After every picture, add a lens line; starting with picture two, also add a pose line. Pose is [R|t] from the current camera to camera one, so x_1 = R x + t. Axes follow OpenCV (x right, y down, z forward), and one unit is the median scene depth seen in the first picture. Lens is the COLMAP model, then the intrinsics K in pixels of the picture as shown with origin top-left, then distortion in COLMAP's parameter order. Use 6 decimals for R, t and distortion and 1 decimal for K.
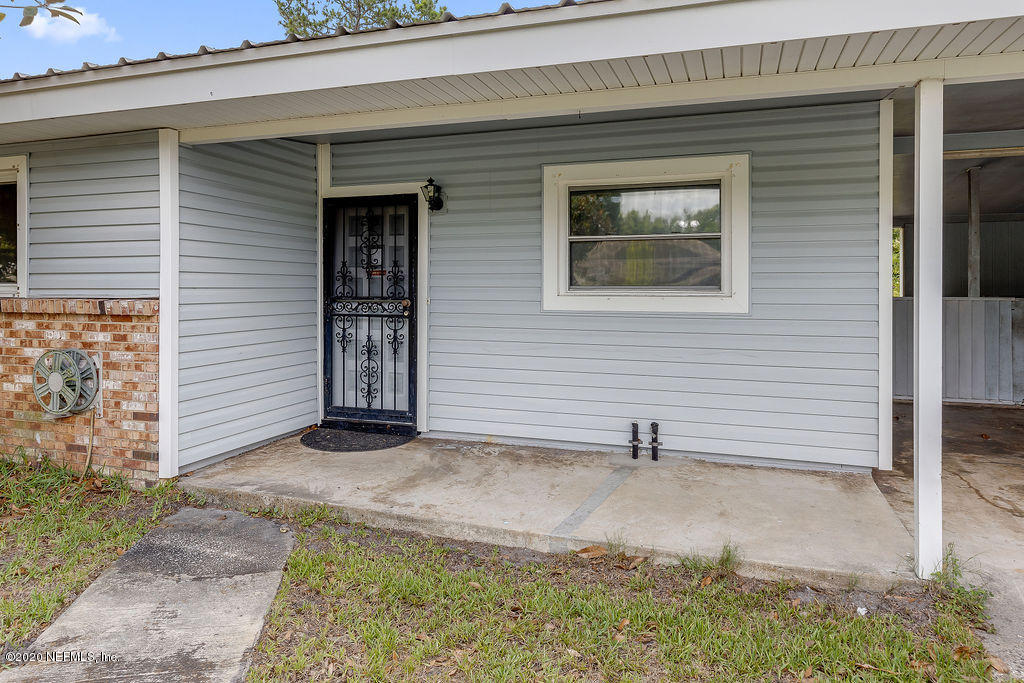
lens RADIAL K [[708.5, 0, 423.3], [0, 708.5, 286.7], [0, 0, 1]] dist [-0.000573, -0.002087]
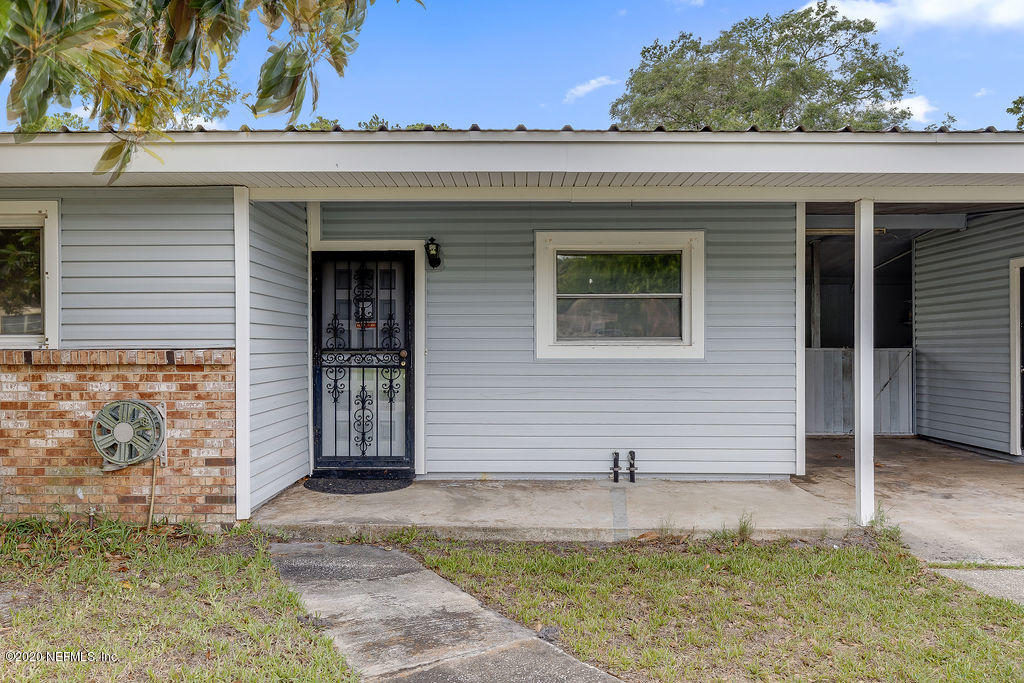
lens RADIAL K [[829.2, 0, 470.8], [0, 829.2, 345.4], [0, 0, 1]] dist [-0.003770, -0.002477]
pose [[0.946006, -0.003738, 0.324129, -0.393722], [0.003113, 0.999992, 0.002448, 0.009206], [-0.324136, -0.001306, 0.946010, -0.243117]]
